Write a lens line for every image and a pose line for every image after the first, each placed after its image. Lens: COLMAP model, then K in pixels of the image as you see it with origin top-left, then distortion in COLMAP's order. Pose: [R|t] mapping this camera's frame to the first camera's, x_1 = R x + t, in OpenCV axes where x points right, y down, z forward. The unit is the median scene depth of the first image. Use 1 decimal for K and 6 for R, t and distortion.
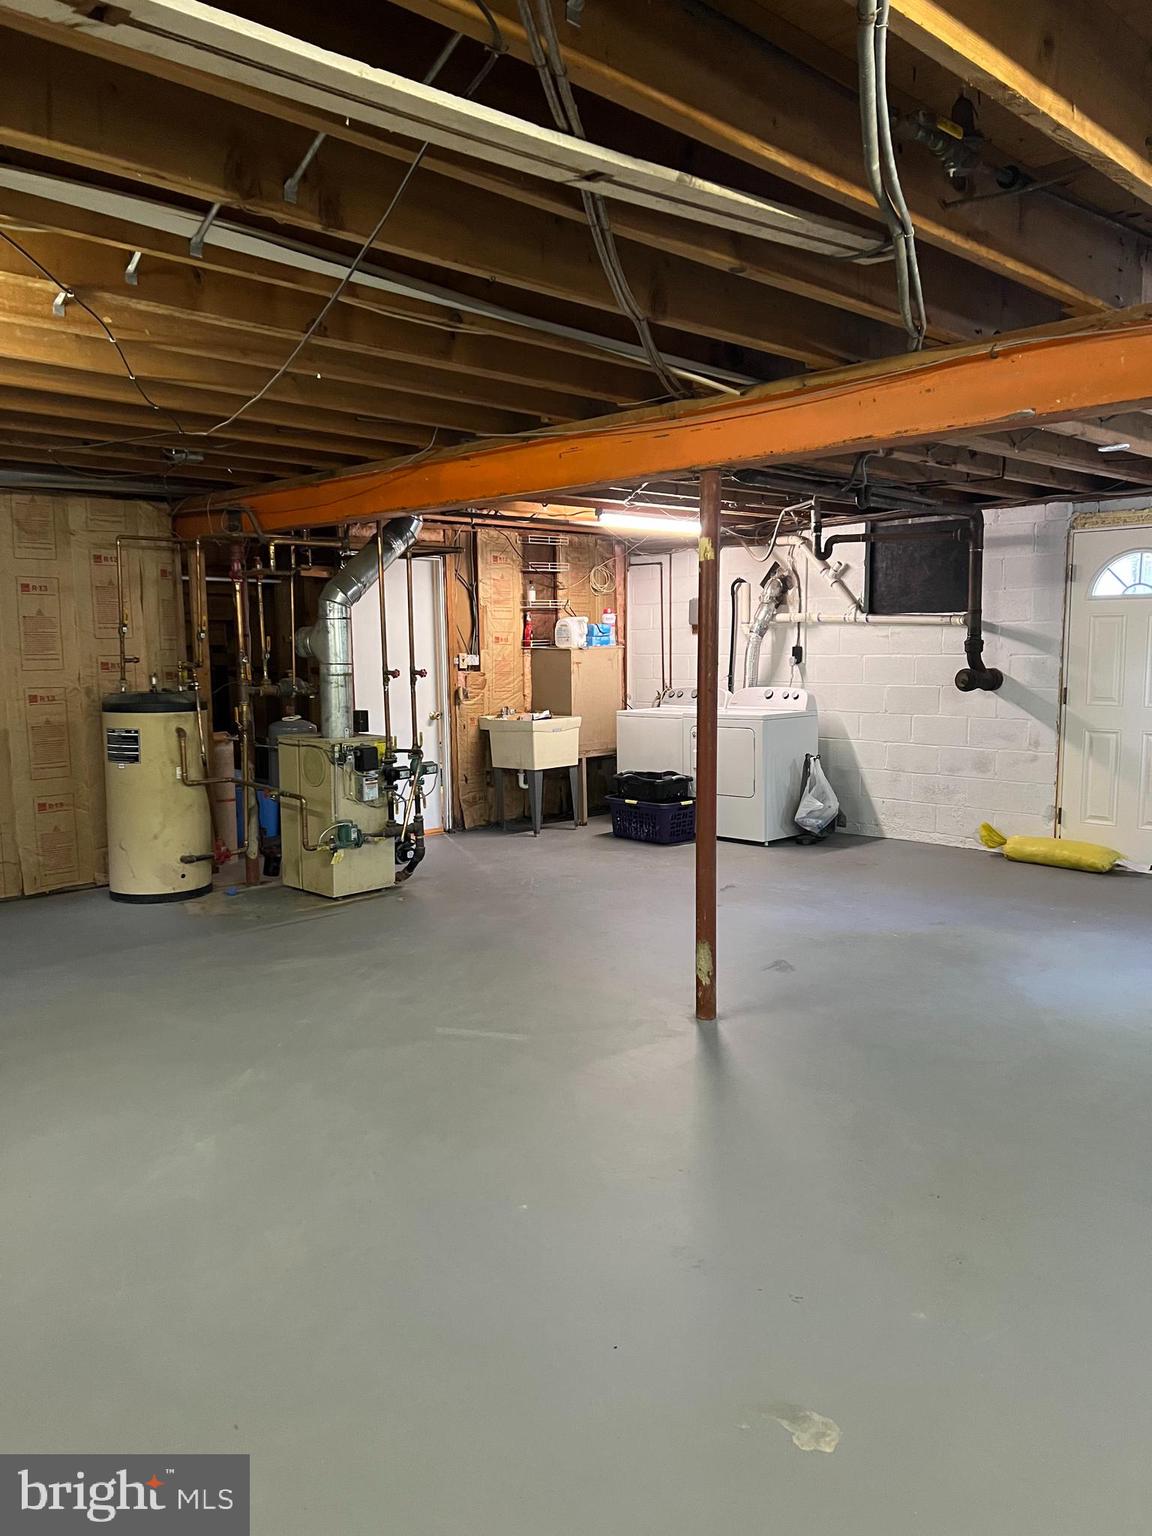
lens RADIAL K [[1161.9, 0, 577.0], [0, 1161.9, 766.7], [0, 0, 1]] dist [0.054023, -0.058913]
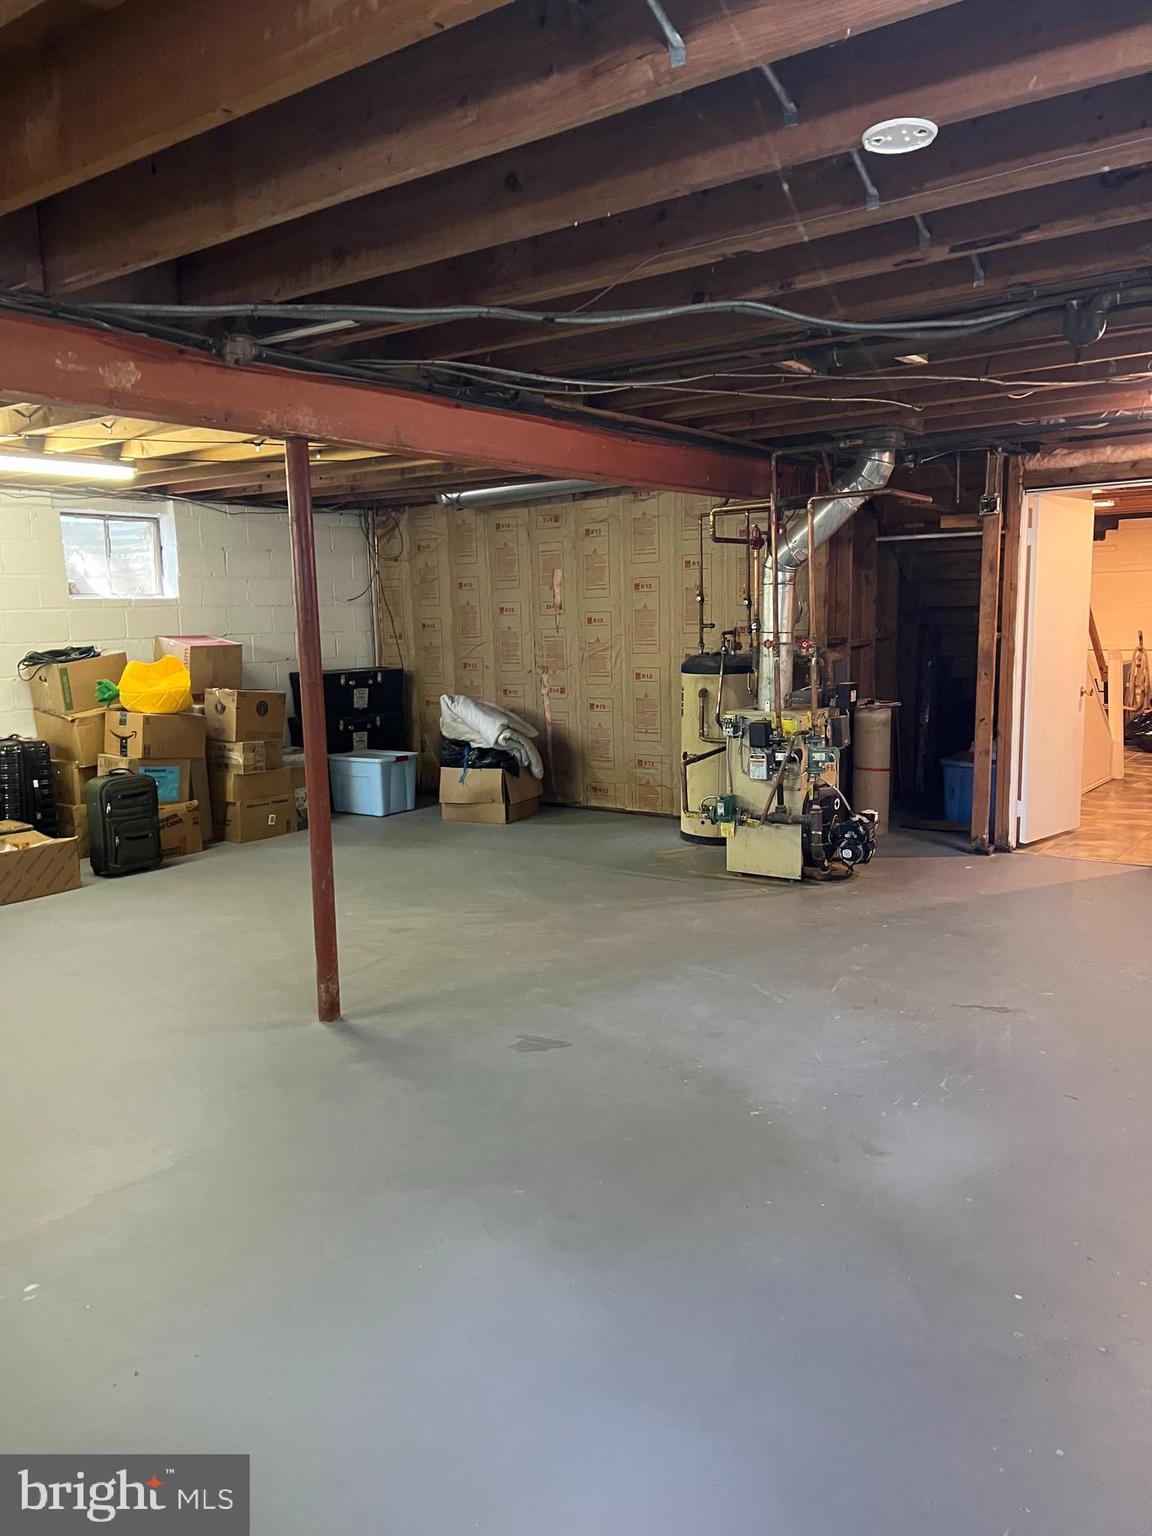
lens RADIAL K [[1161.9, 0, 576.1], [0, 1161.9, 773.7], [0, 0, 1]] dist [0.054023, -0.058913]
pose [[0.144911, 0.140138, -0.979470, 0.730695], [-0.082569, 0.988179, 0.129168, -0.086236], [0.985993, 0.062156, 0.154770, 0.719087]]
